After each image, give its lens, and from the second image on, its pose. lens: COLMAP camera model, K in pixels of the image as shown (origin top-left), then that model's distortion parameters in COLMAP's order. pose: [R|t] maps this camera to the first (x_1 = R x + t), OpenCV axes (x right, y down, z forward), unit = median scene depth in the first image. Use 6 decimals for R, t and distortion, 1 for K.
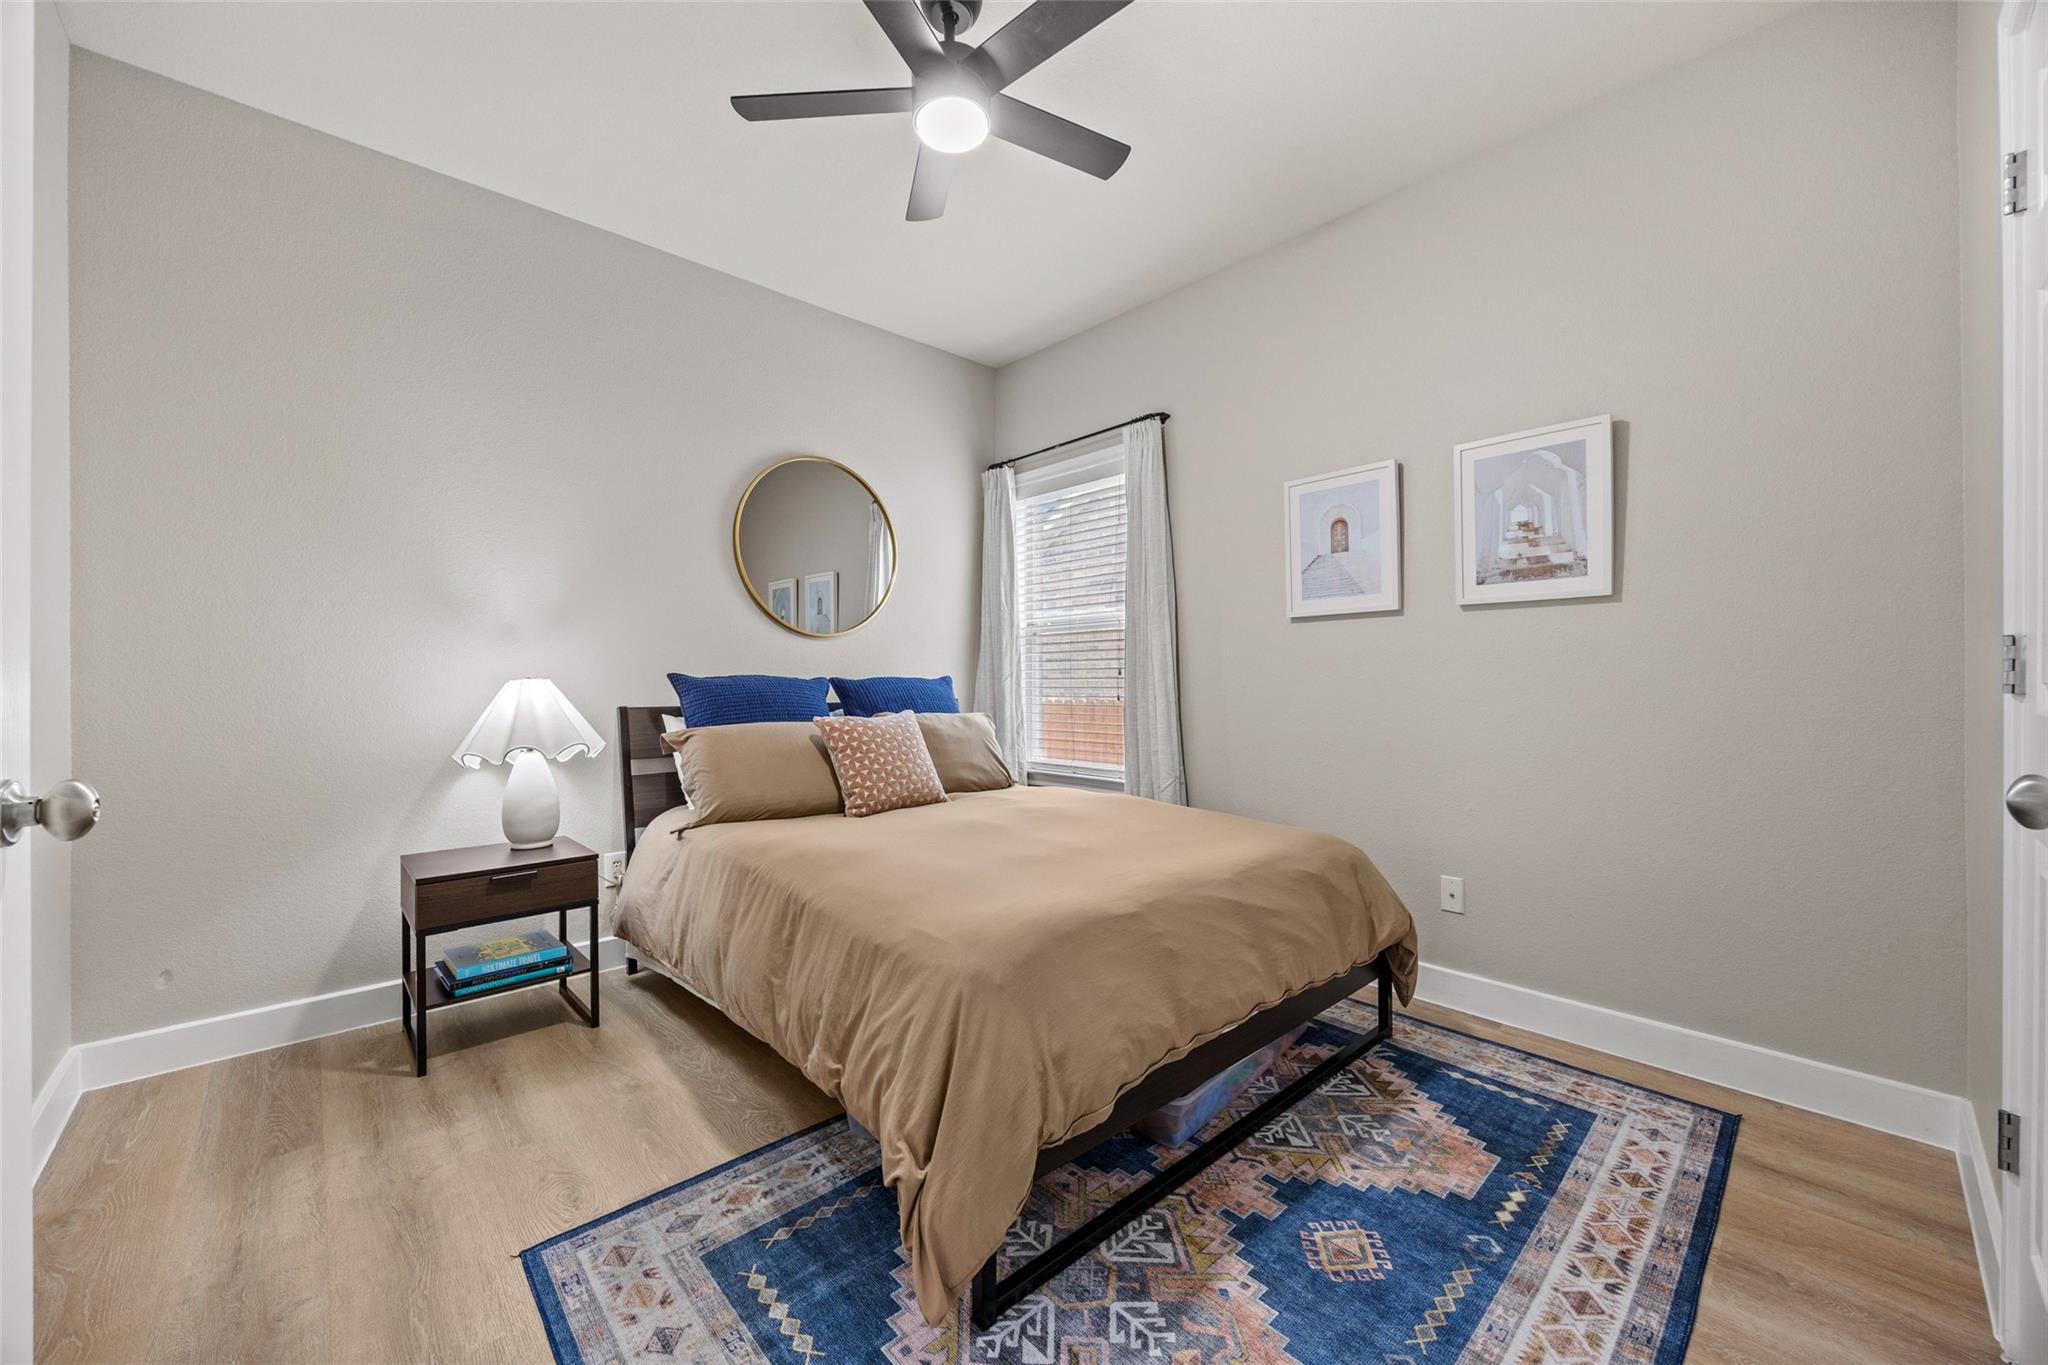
lens RADIAL K [[785.1, 0, 1024.8], [0, 785.1, 683.3], [0, 0, 1]] dist [-0.000352, 0.000191]
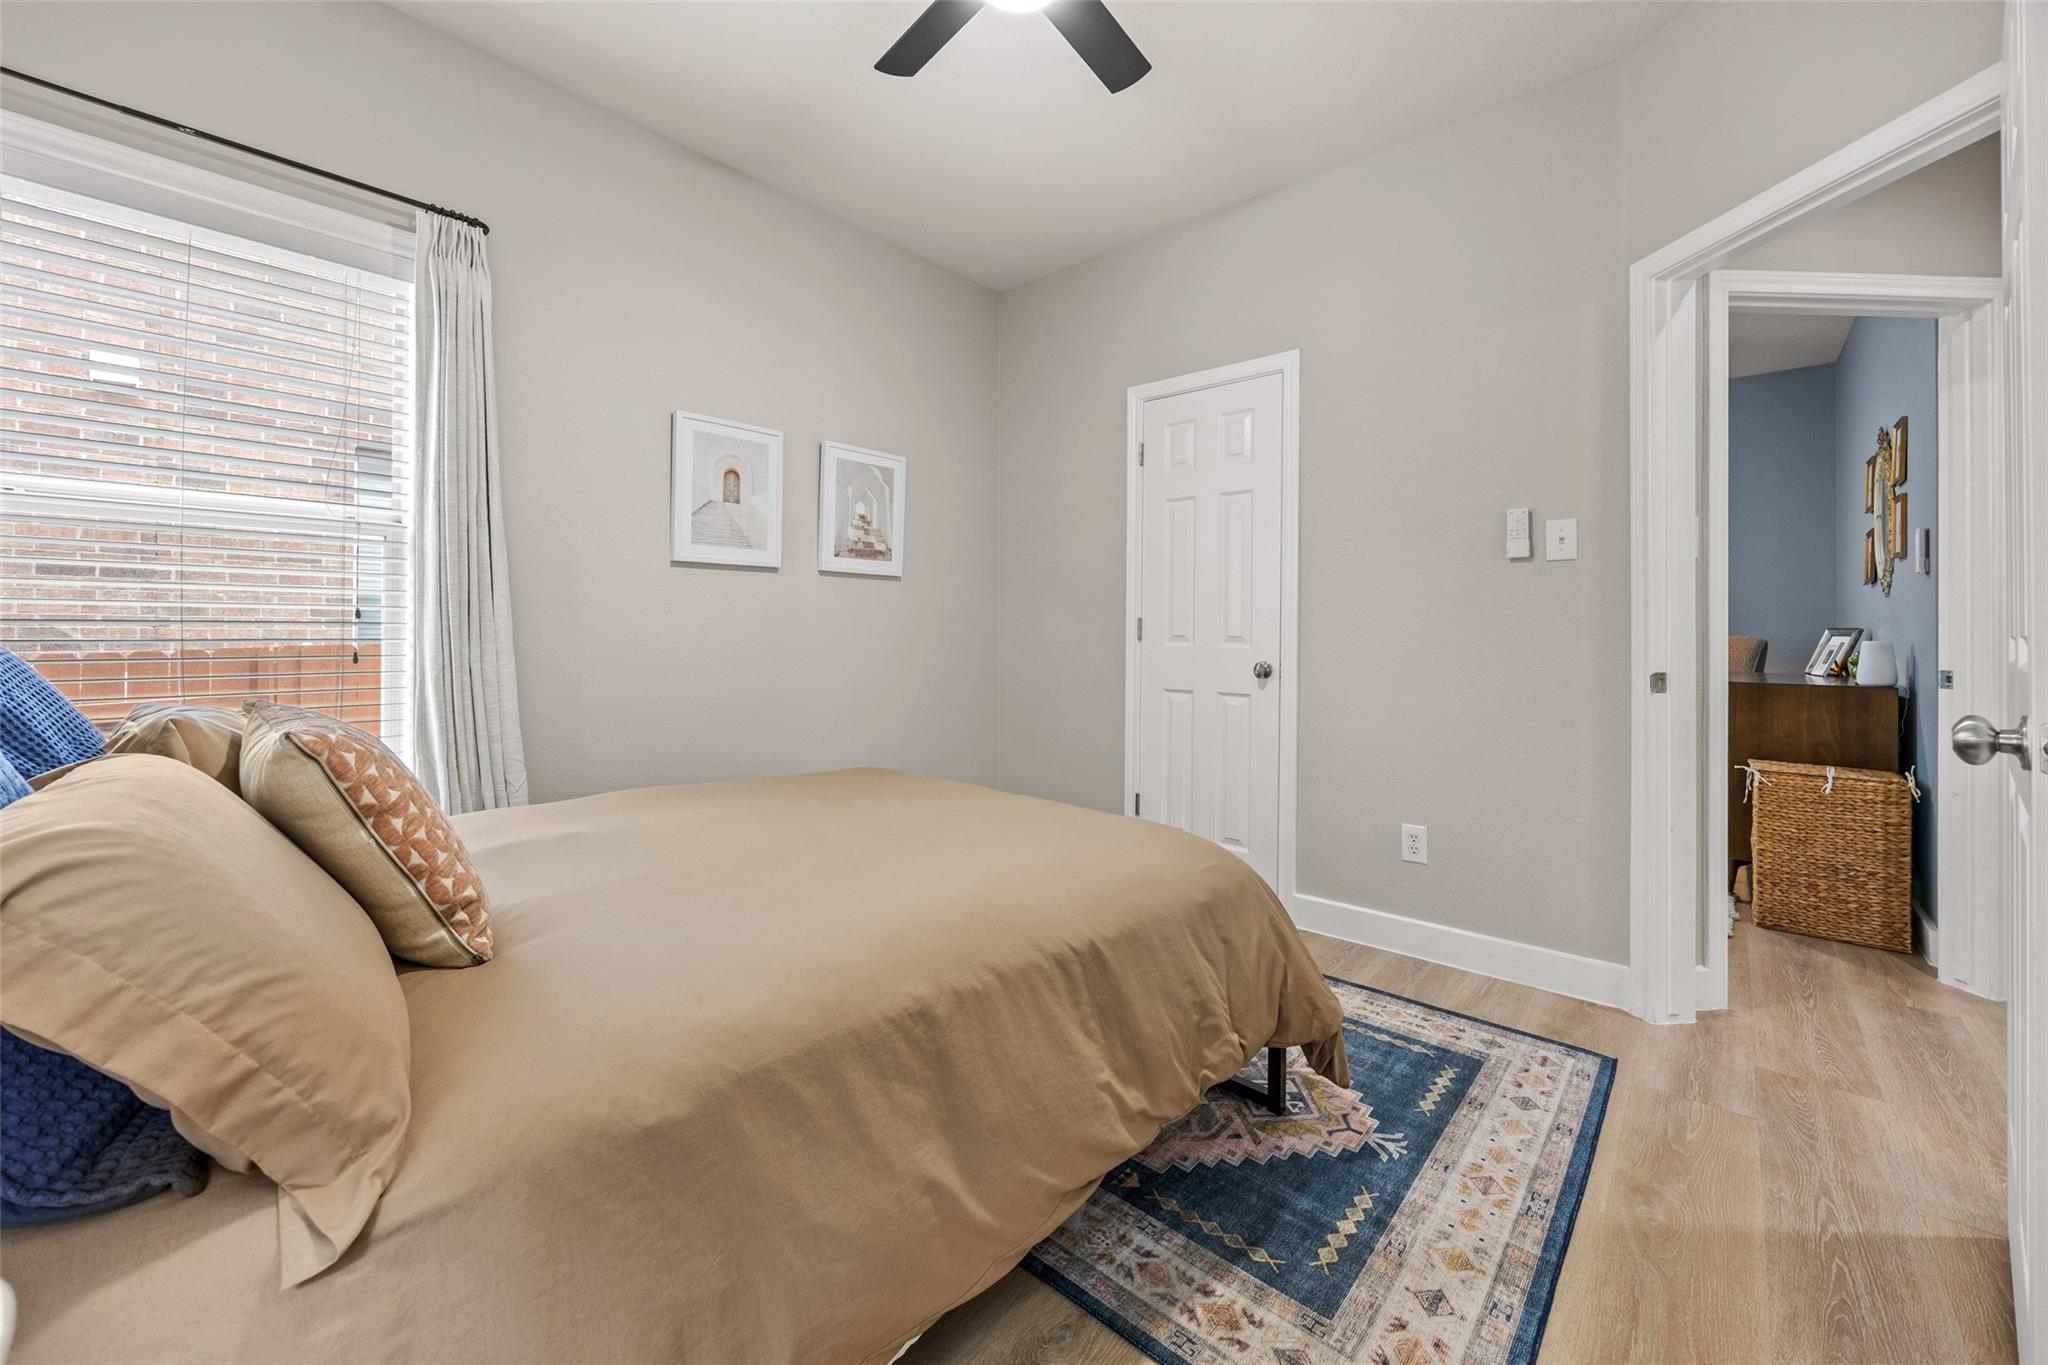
lens RADIAL K [[785.1, 0, 1019.4], [0, 785.1, 633.6], [0, 0, 1]] dist [-0.000352, 0.000191]
pose [[-0.091254, -0.000843, 0.995827, -1.103533], [-0.004327, 0.999991, 0.000450, -0.004254], [-0.995818, -0.004268, -0.091257, 1.276380]]
